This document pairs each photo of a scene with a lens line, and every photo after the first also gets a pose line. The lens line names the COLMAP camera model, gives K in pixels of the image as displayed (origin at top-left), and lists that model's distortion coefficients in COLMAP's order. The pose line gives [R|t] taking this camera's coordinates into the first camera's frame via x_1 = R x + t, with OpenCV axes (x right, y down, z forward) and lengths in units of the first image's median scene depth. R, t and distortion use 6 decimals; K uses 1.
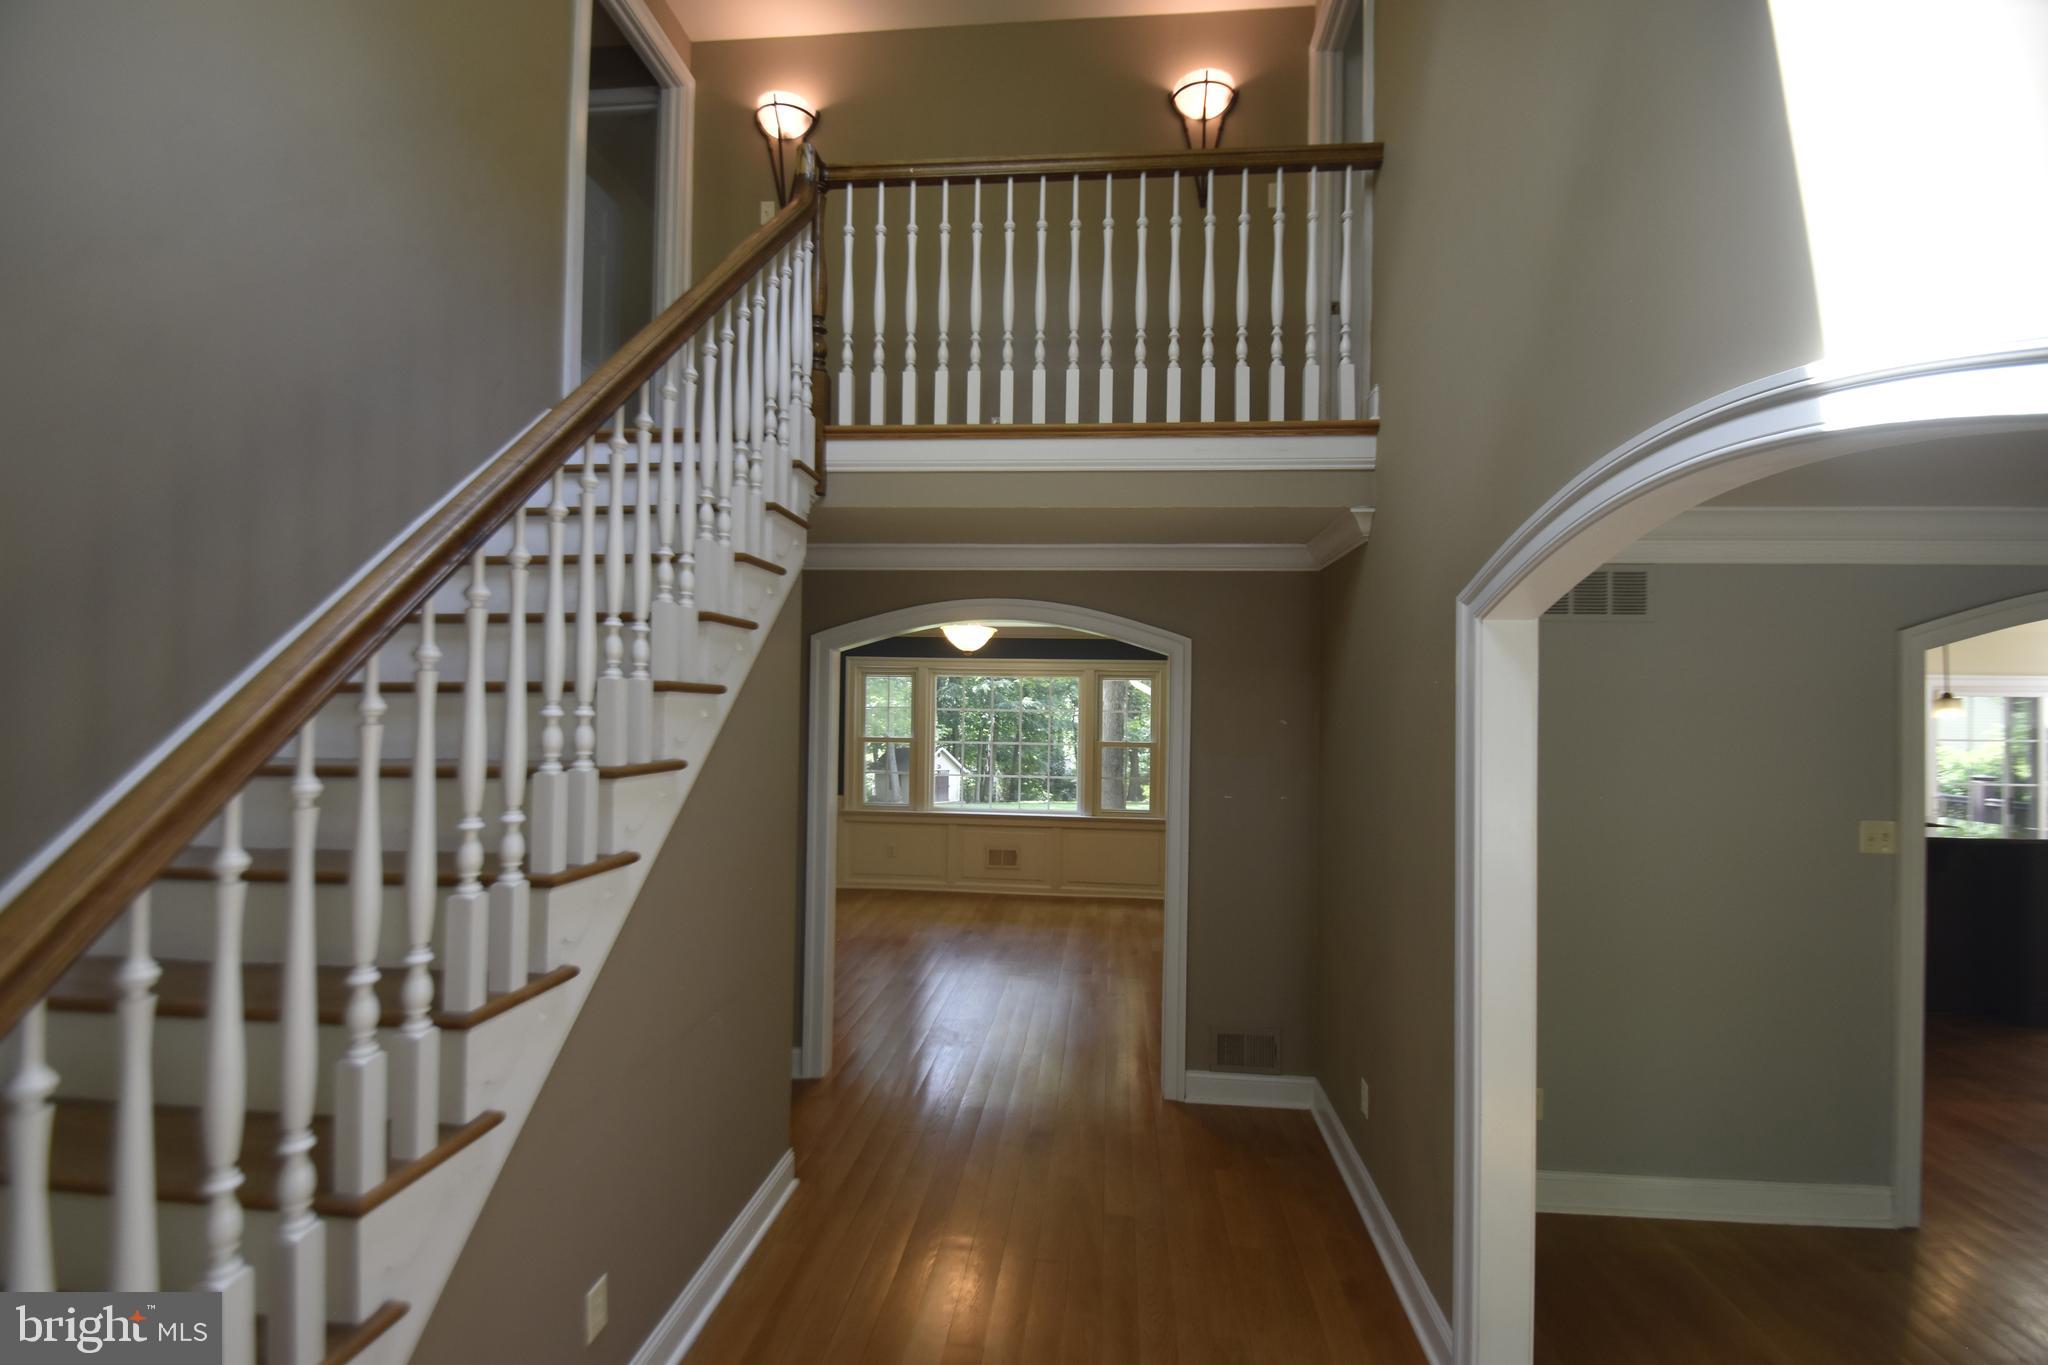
lens RADIAL K [[888.7, 0, 1011.1], [0, 888.7, 689.3], [0, 0, 1]] dist [-0.005338, -0.005832]
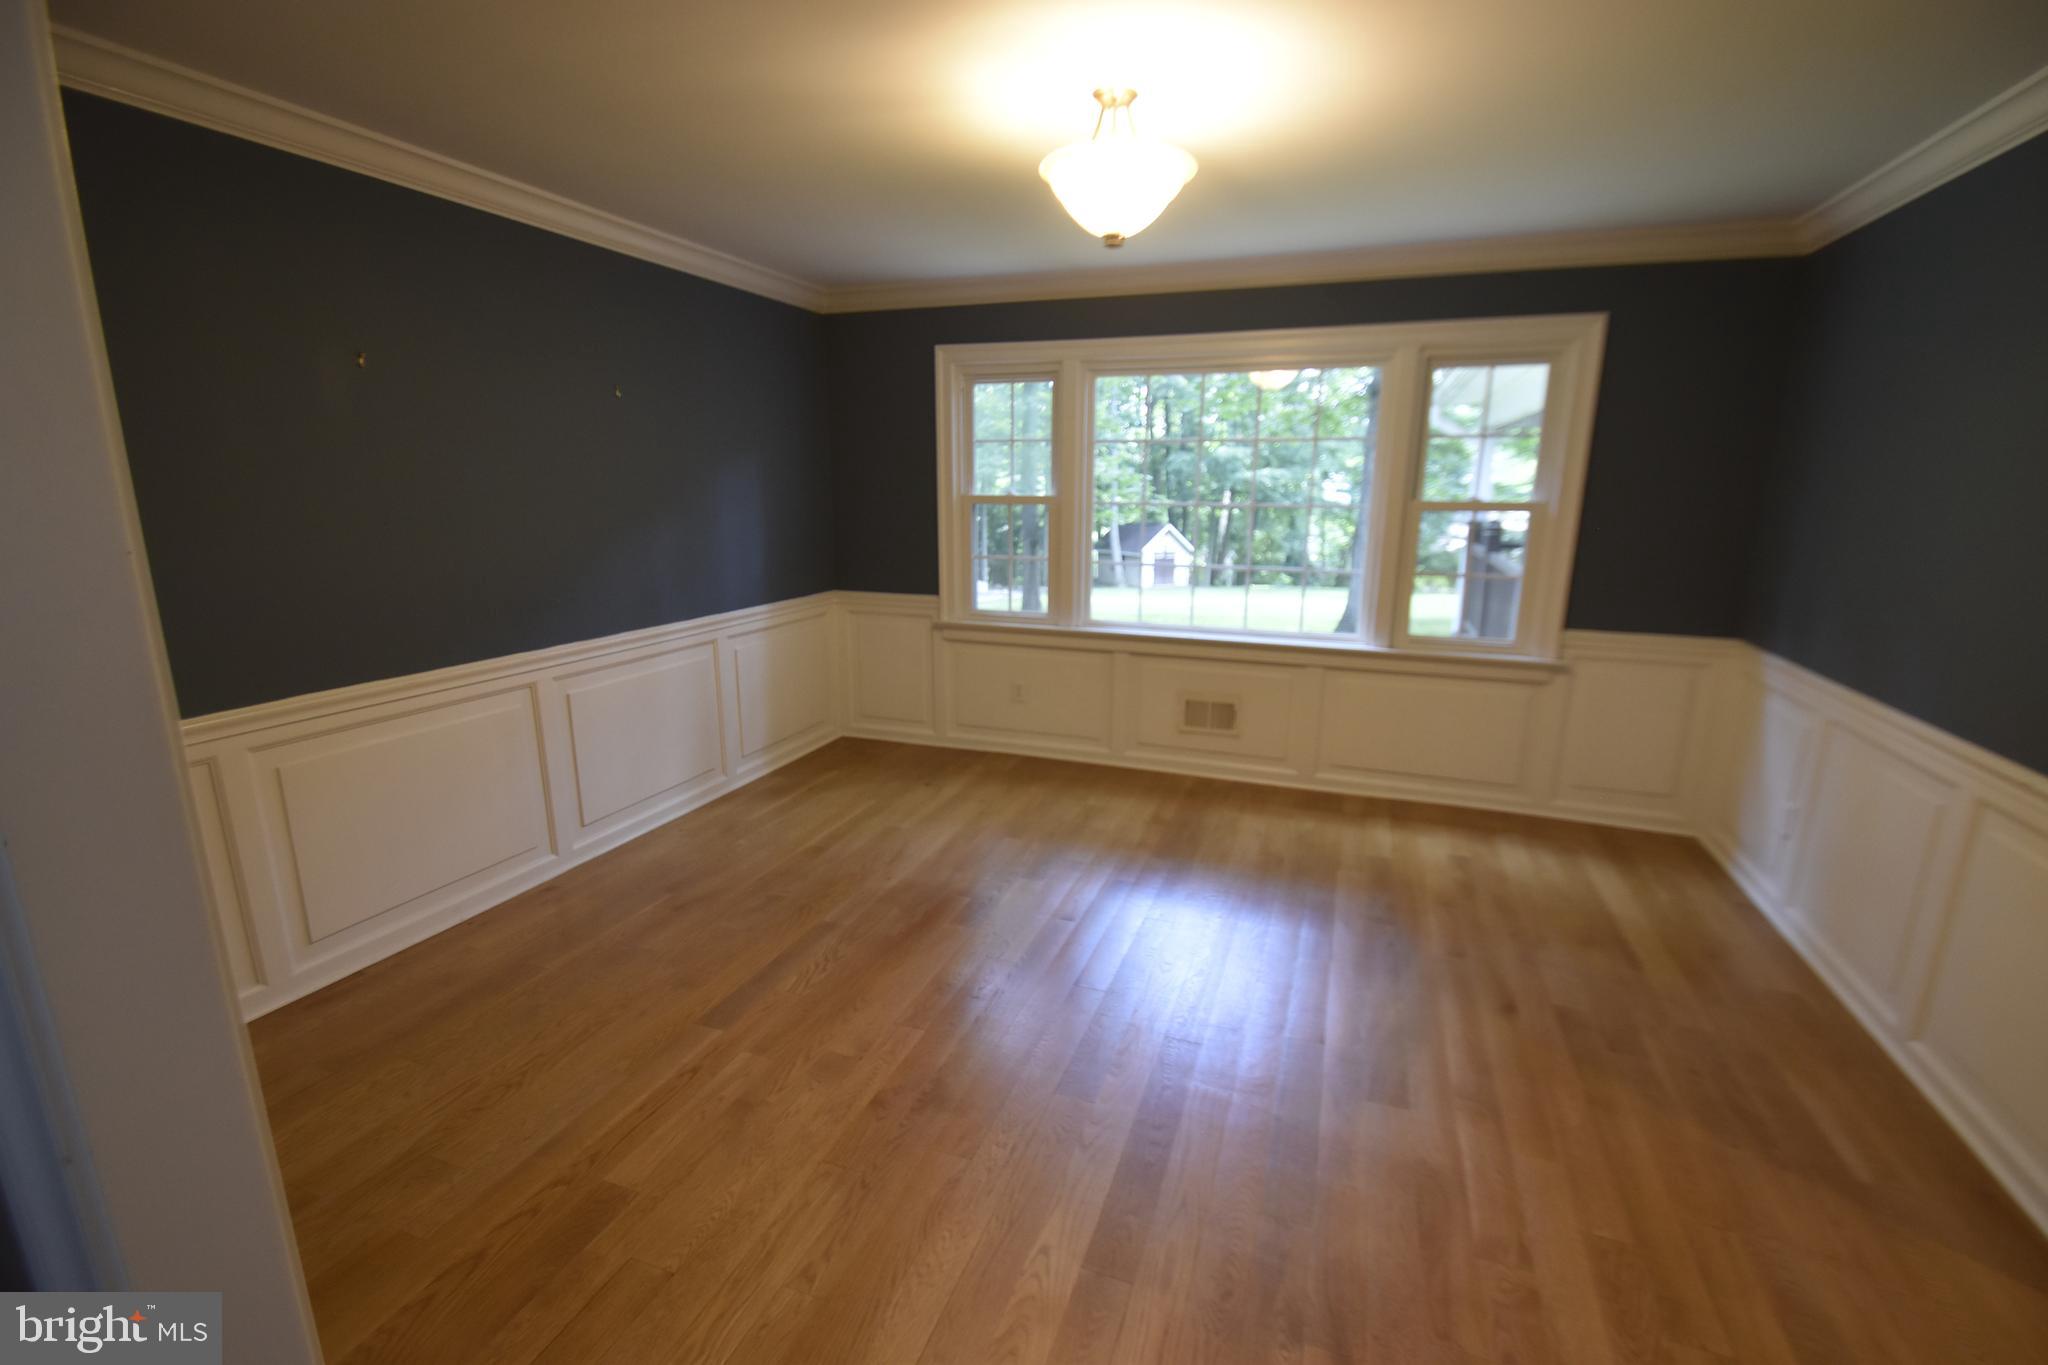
lens RADIAL K [[888.7, 0, 1025.7], [0, 888.7, 683.6], [0, 0, 1]] dist [-0.005338, -0.005832]
pose [[0.970909, 0.045796, -0.235028, 0.011108], [0.011456, 0.971532, 0.236631, 0.050961], [0.239174, -0.232439, 0.942745, 0.606254]]
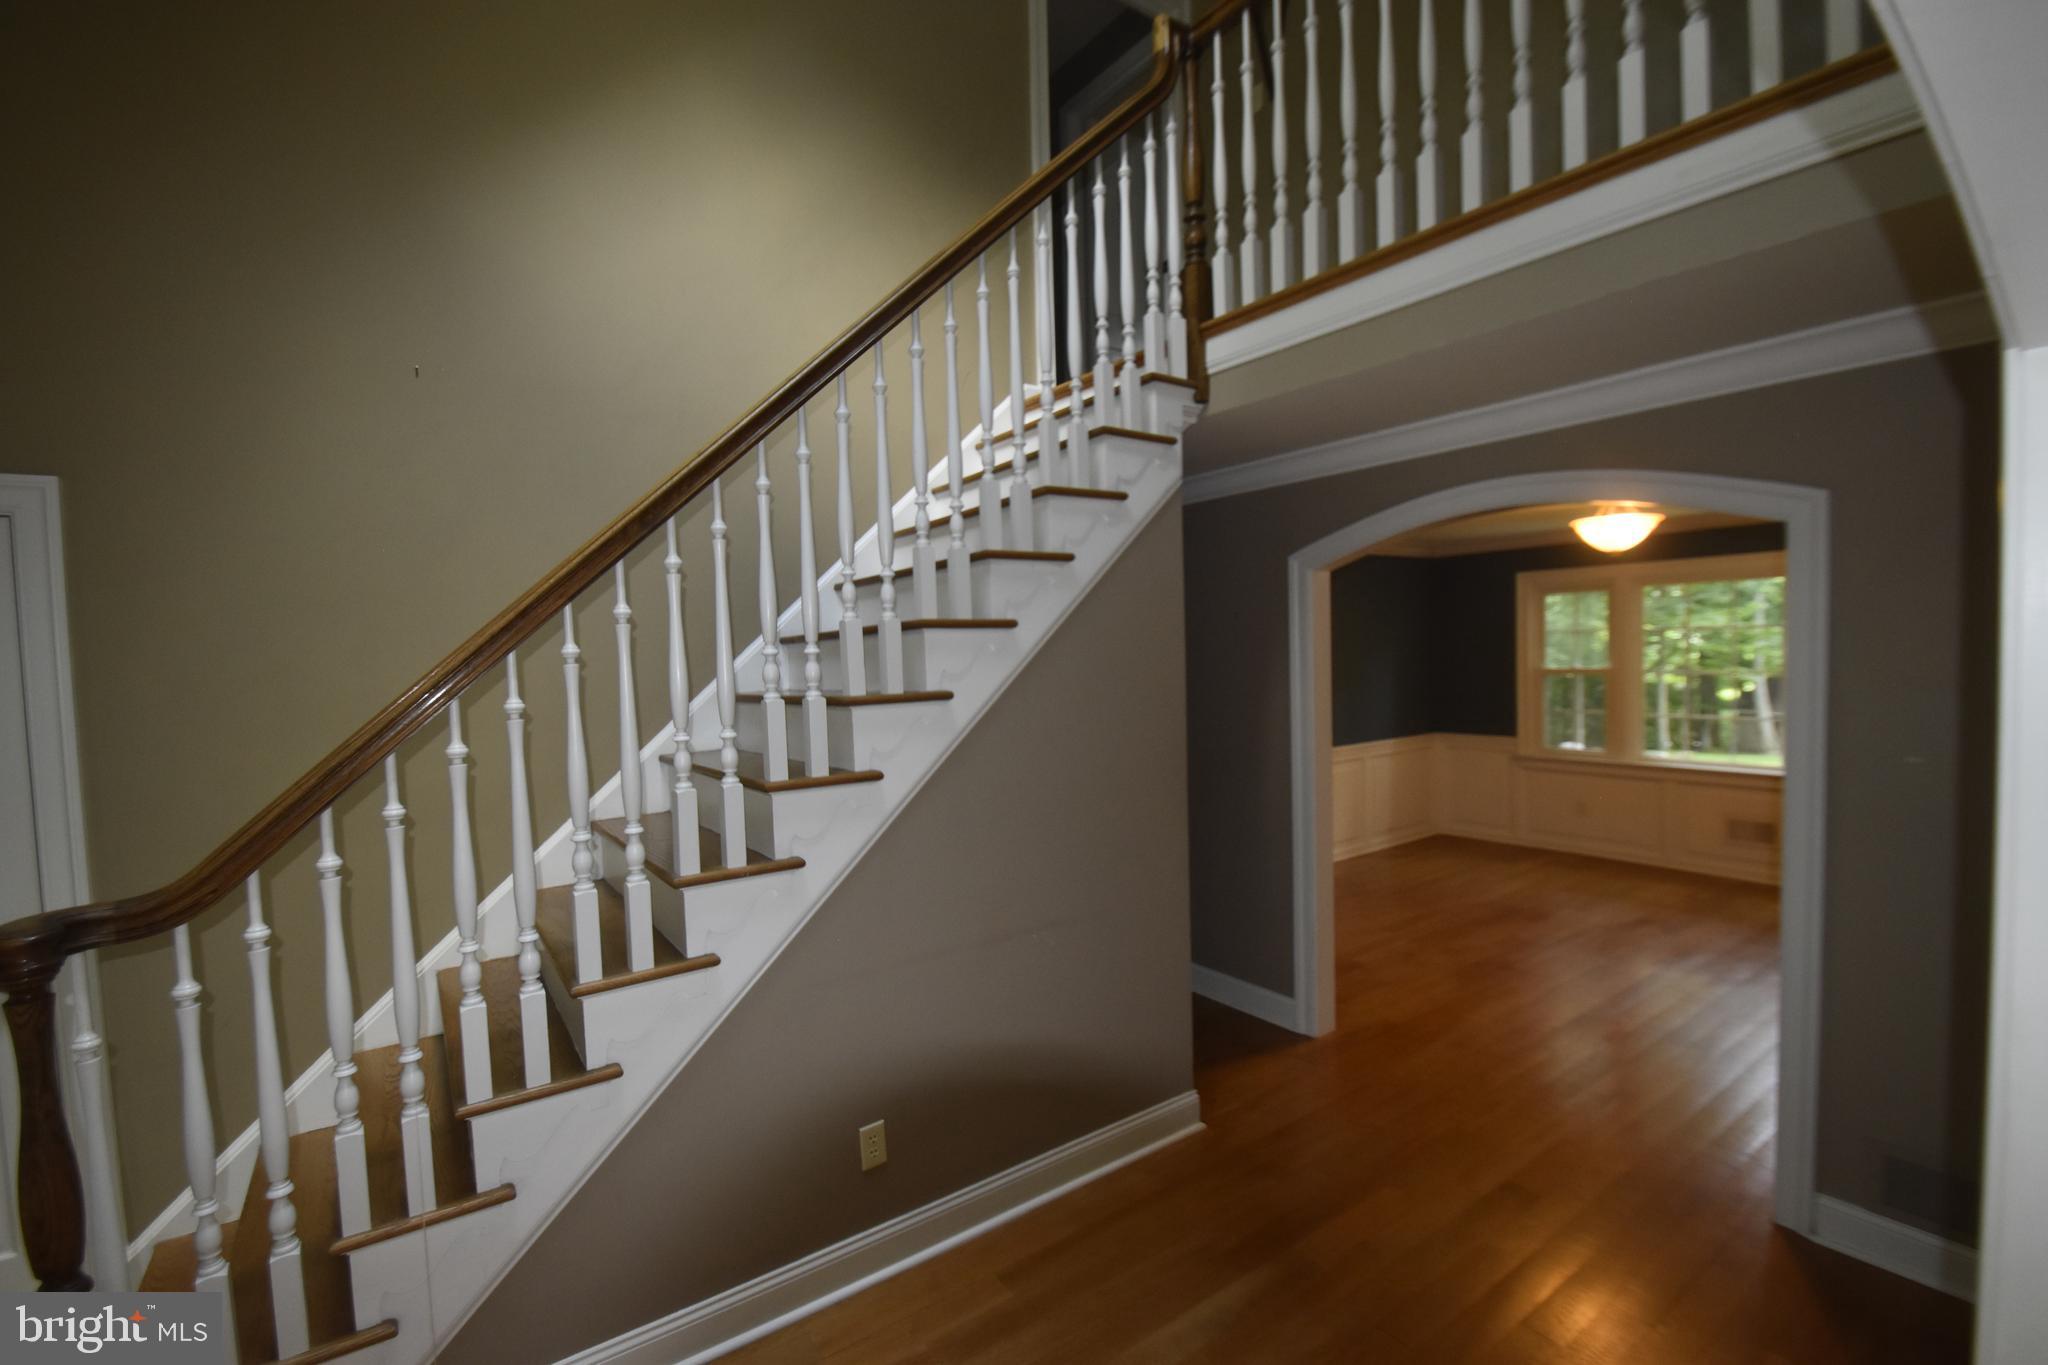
lens RADIAL K [[888.7, 0, 1017.7], [0, 888.7, 691.9], [0, 0, 1]] dist [-0.005338, -0.005832]
pose [[0.656761, 0.003313, -0.754091, 0.184366], [0.054199, 0.997197, 0.051584, 0.010572], [0.752149, -0.074749, 0.654740, 0.127099]]
